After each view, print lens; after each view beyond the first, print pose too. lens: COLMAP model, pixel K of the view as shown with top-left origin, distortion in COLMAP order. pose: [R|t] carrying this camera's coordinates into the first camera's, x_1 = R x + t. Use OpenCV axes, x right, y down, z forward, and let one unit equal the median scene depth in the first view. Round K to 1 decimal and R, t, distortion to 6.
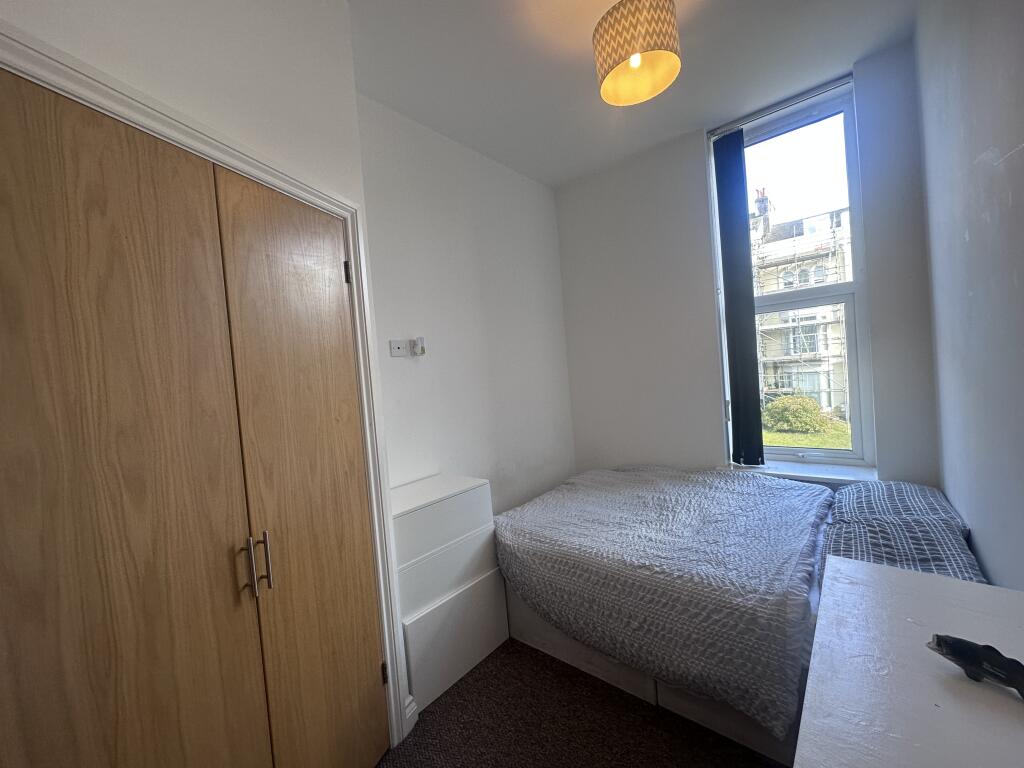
lens RADIAL K [[409.9, 0, 511.3], [0, 409.9, 382.5], [0, 0, 1]] dist [-0.003991, 0.000862]
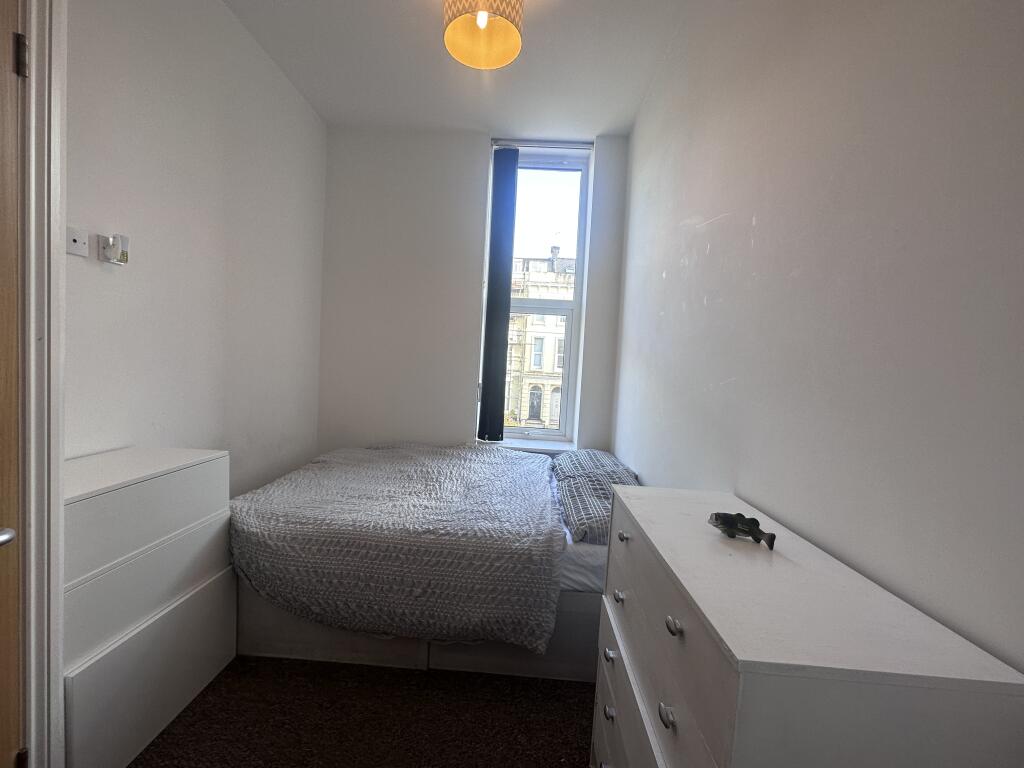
lens RADIAL K [[409.9, 0, 509.8], [0, 409.9, 383.6], [0, 0, 1]] dist [-0.003991, 0.000862]
pose [[0.773884, 0.095429, 0.626096, -0.150583], [-0.101883, 0.994466, -0.025644, 0.090377], [-0.625078, -0.043943, 0.779324, 0.114036]]
